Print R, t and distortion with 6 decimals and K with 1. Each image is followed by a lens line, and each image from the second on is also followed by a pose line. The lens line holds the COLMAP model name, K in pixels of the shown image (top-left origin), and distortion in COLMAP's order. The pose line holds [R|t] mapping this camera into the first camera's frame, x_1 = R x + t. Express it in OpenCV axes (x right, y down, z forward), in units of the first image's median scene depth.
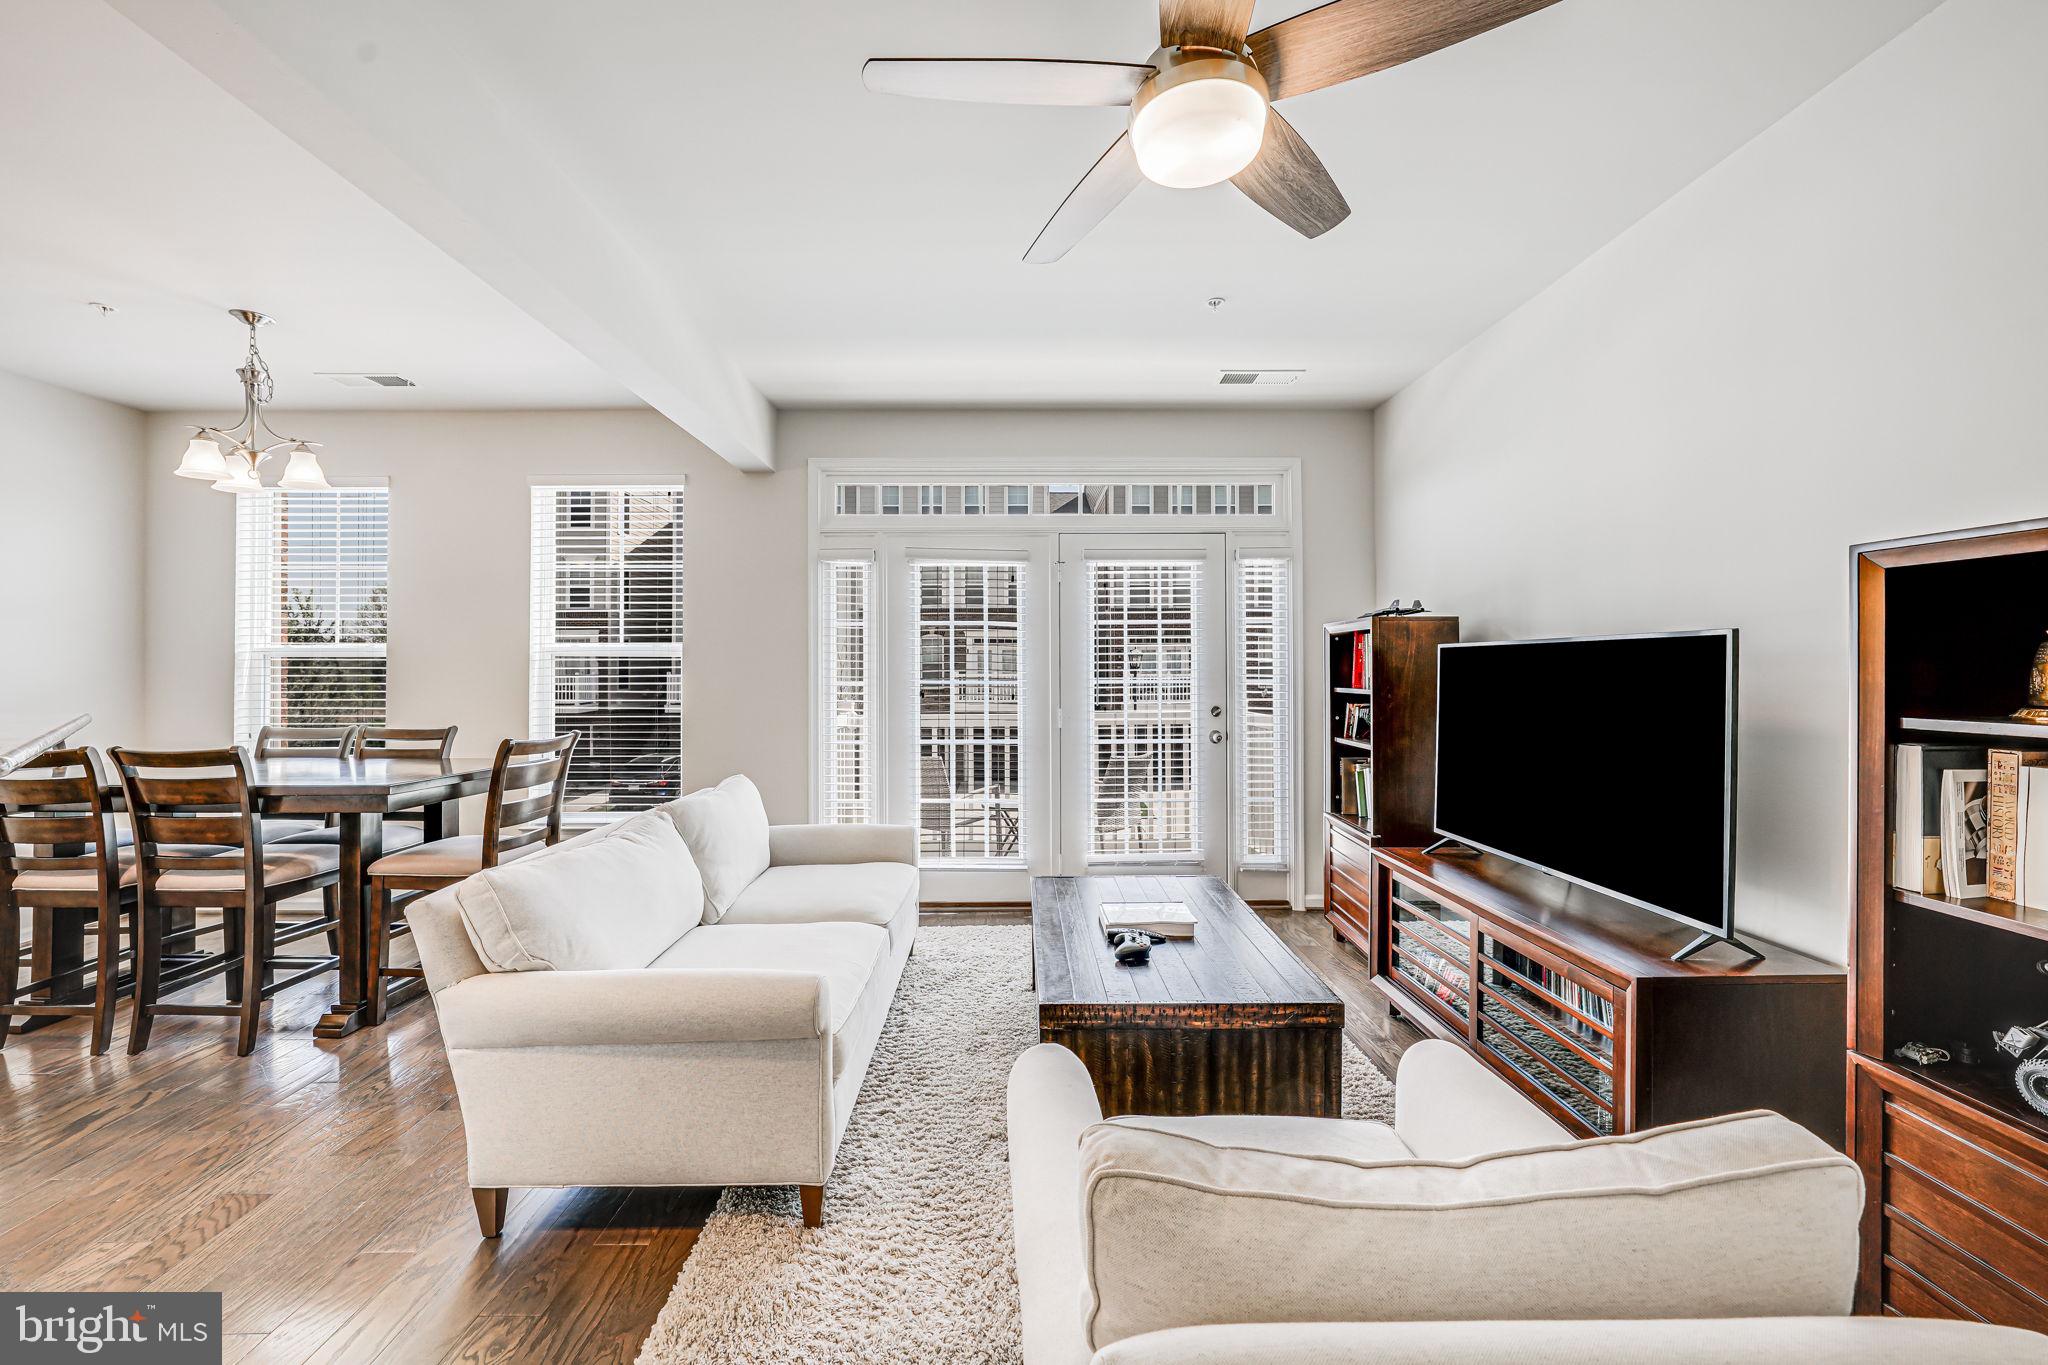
lens RADIAL K [[819.4, 0, 1028.2], [0, 819.4, 662.6], [0, 0, 1]] dist [-0.012709, 0.002106]
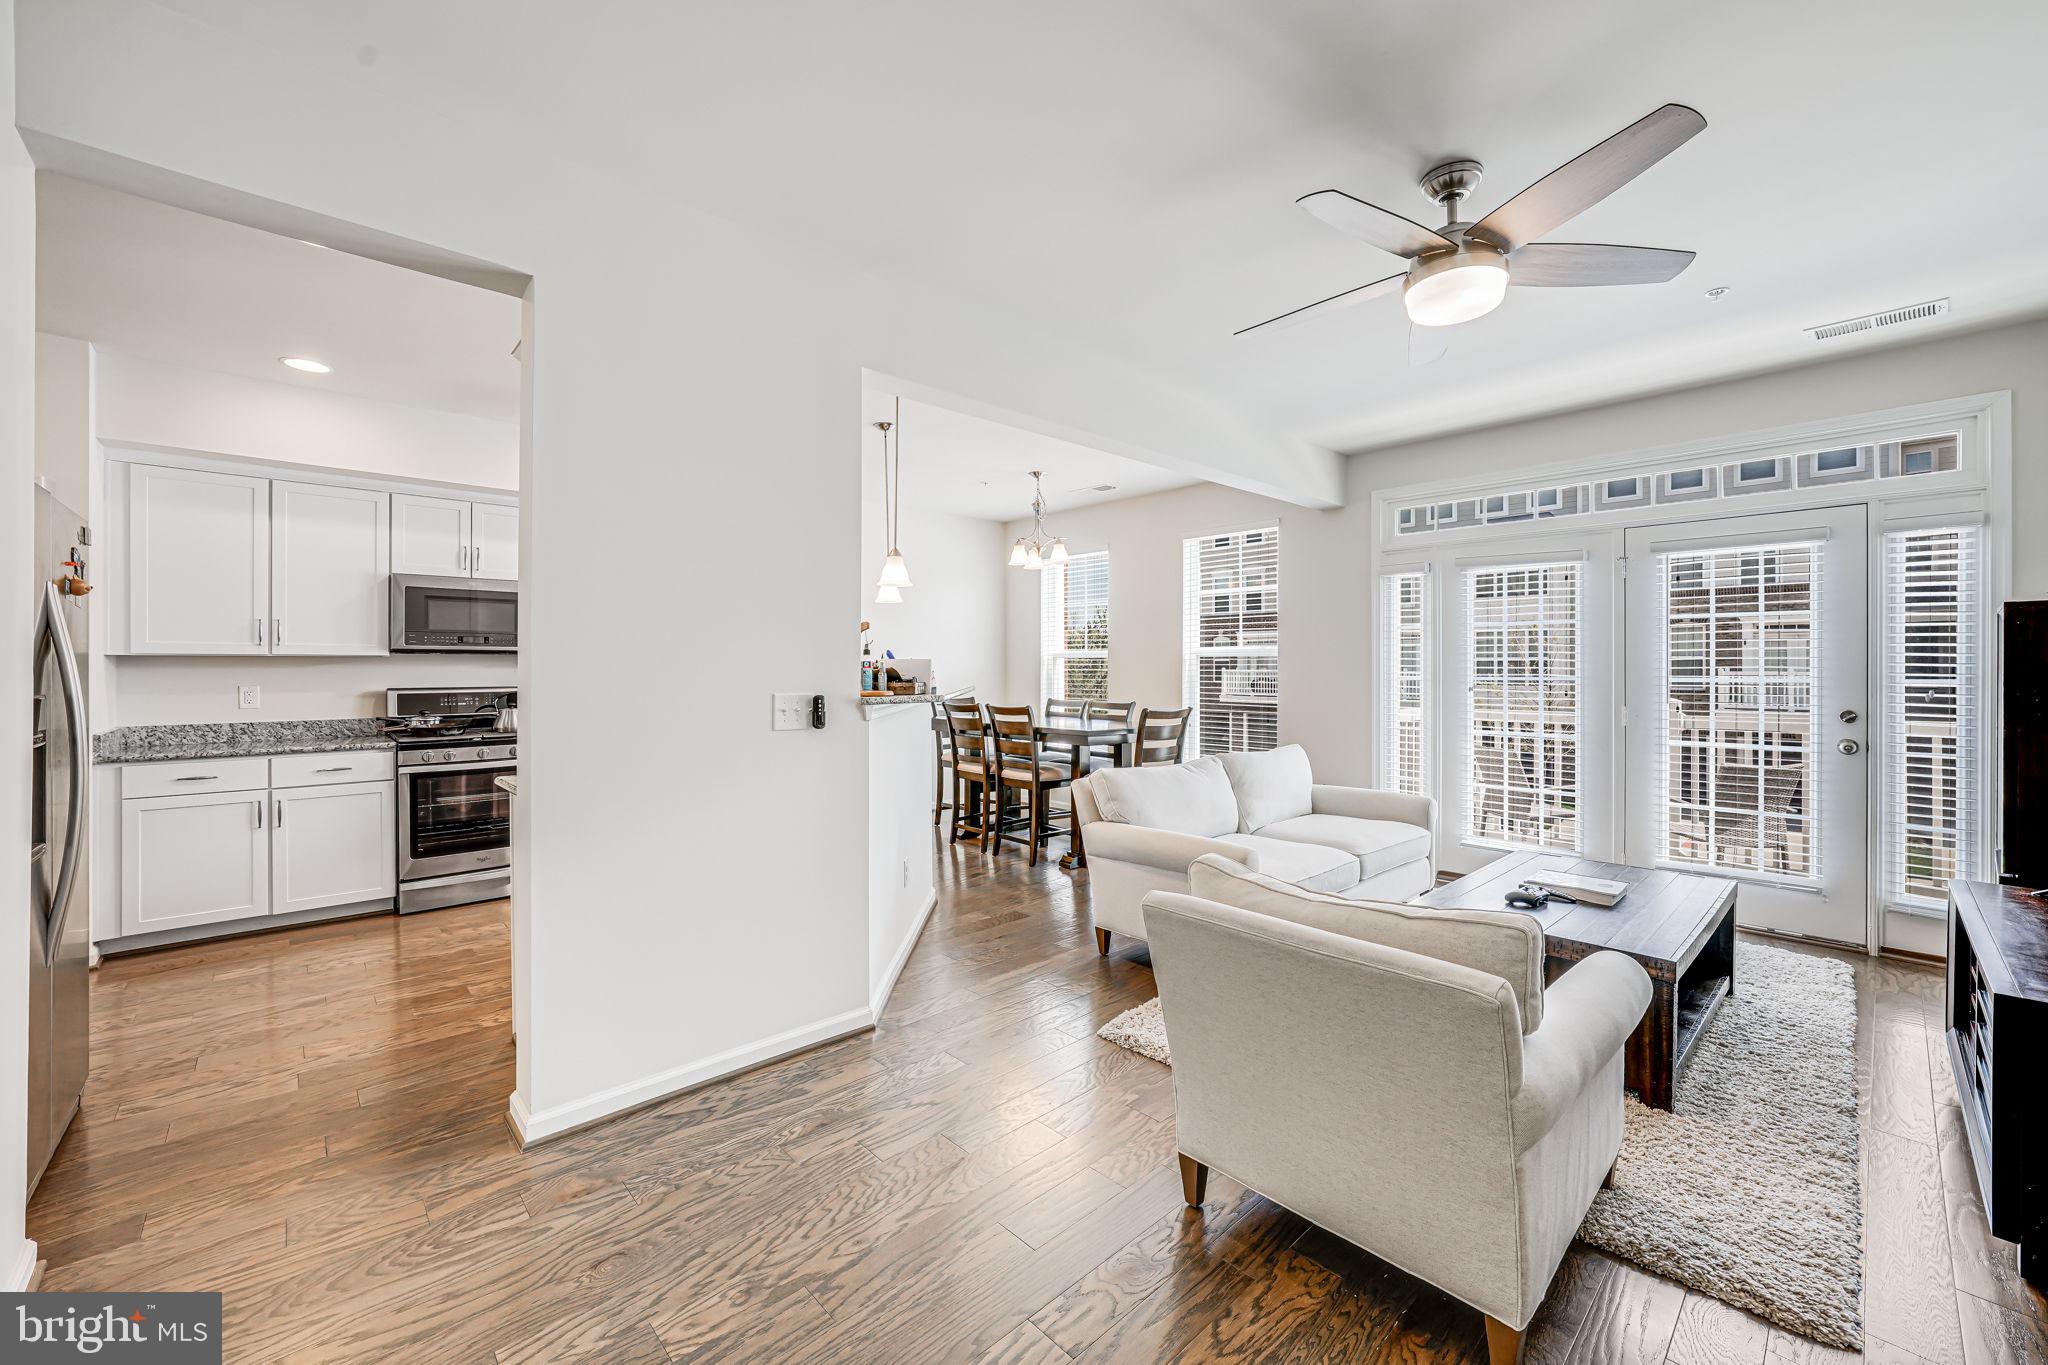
lens RADIAL K [[806.8, 0, 1024.3], [0, 806.8, 676.4], [0, 0, 1]] dist [-0.008818, 0.000435]
pose [[0.675198, 0.011144, -0.737552, 0.343589], [0.005853, 0.999773, 0.020464, -0.005241], [0.737613, -0.018134, 0.674980, -0.241661]]
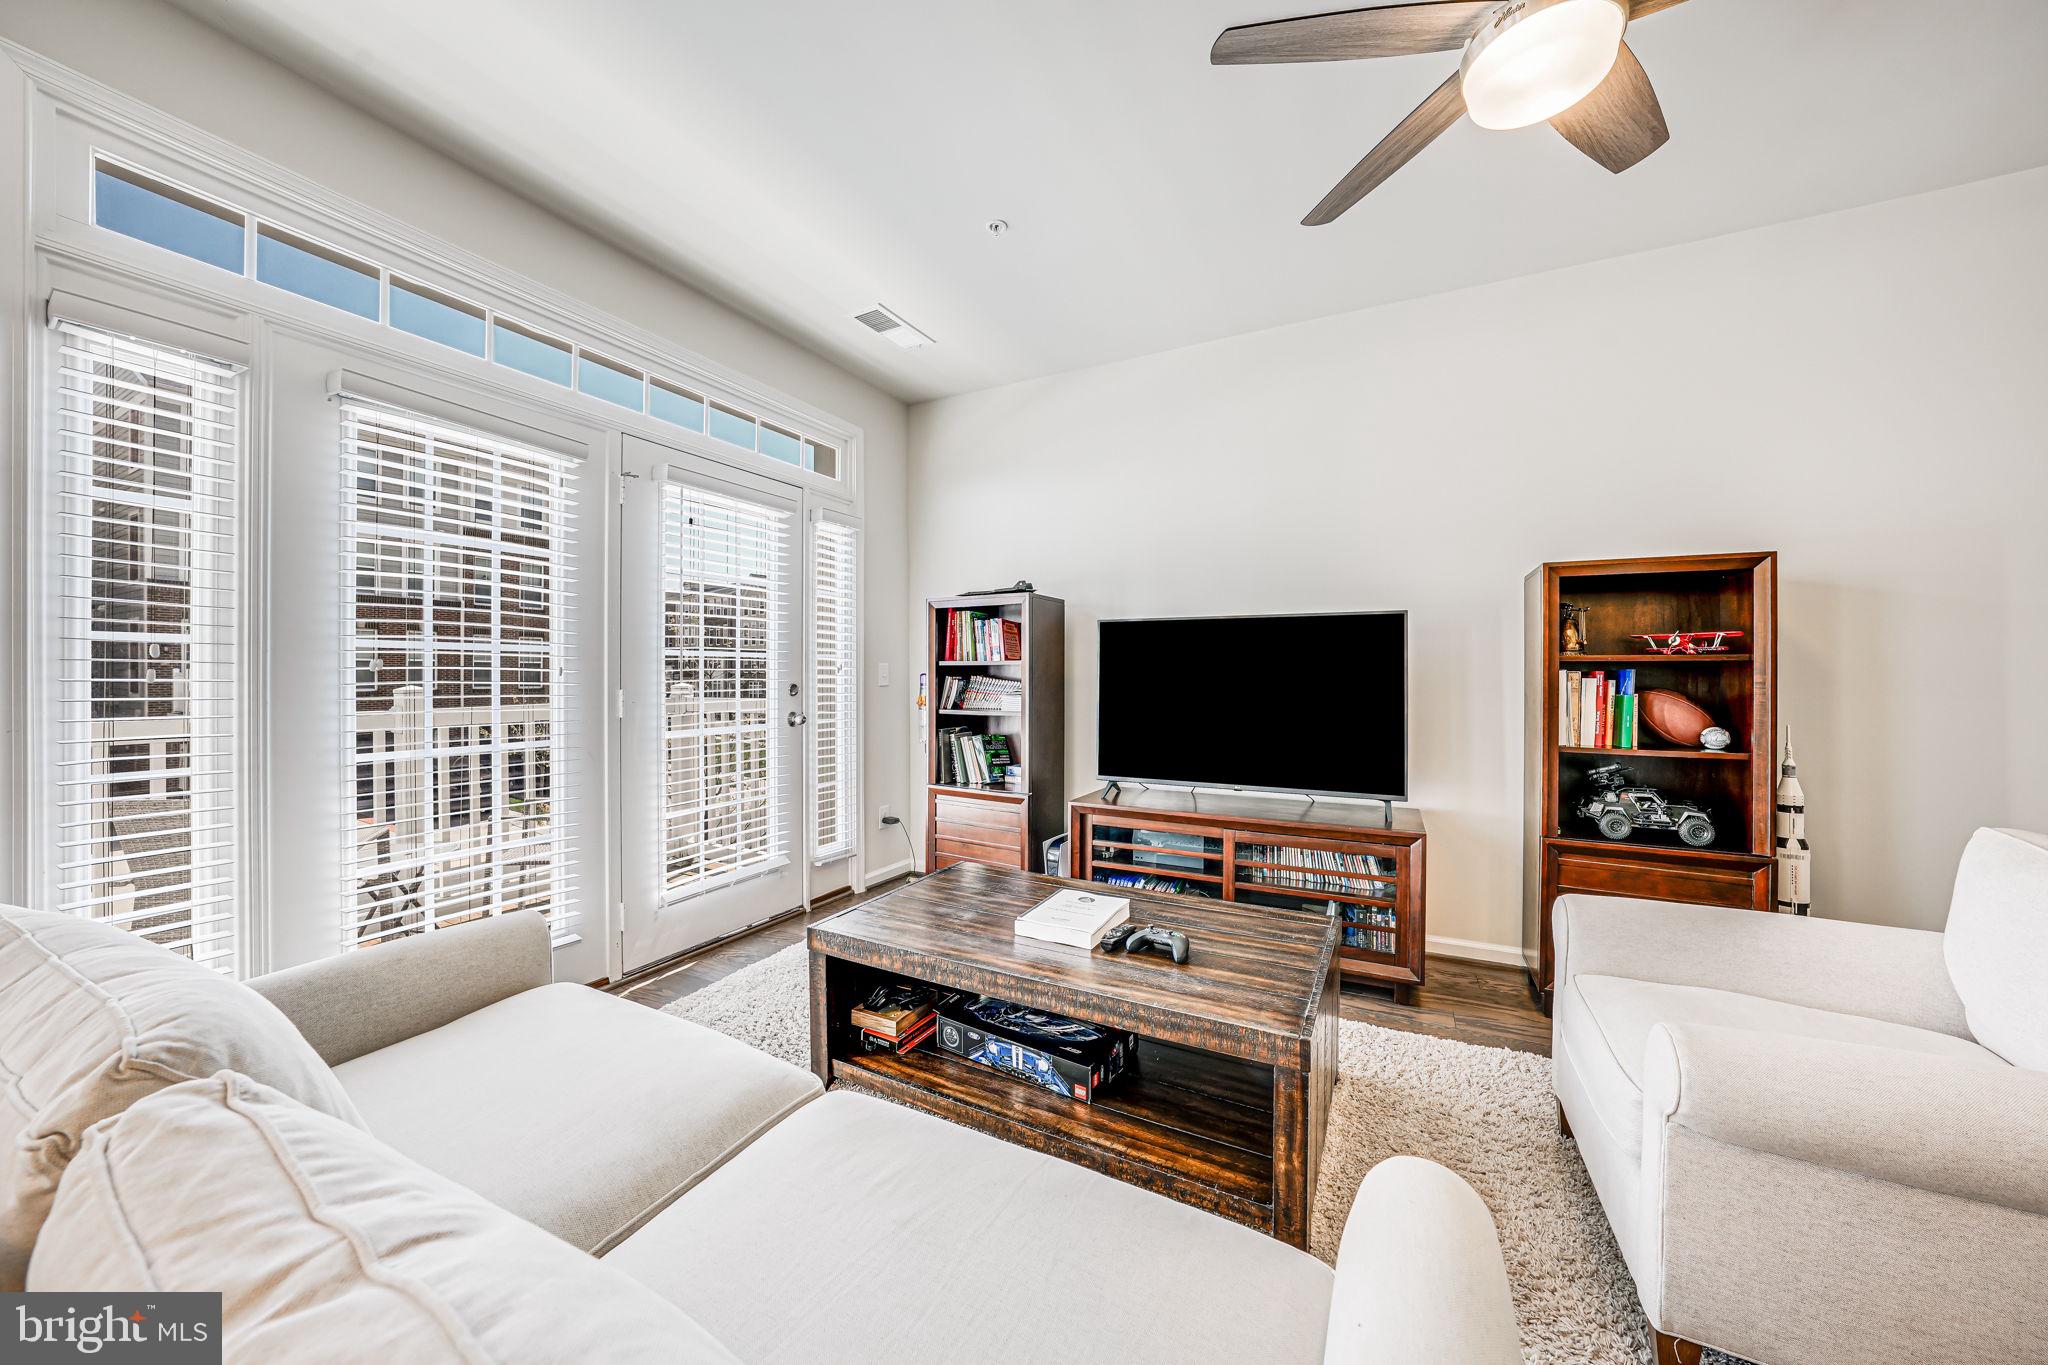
lens RADIAL K [[710.5, 0, 1036.5], [0, 710.5, 672.3], [0, 0, 1]] dist [-0.014143, 0.000379]
pose [[0.468574, 0.004801, 0.883411, -0.412123], [-0.009230, 0.999957, -0.000538, 0.051025], [-0.883376, -0.007902, 0.468598, 0.544640]]
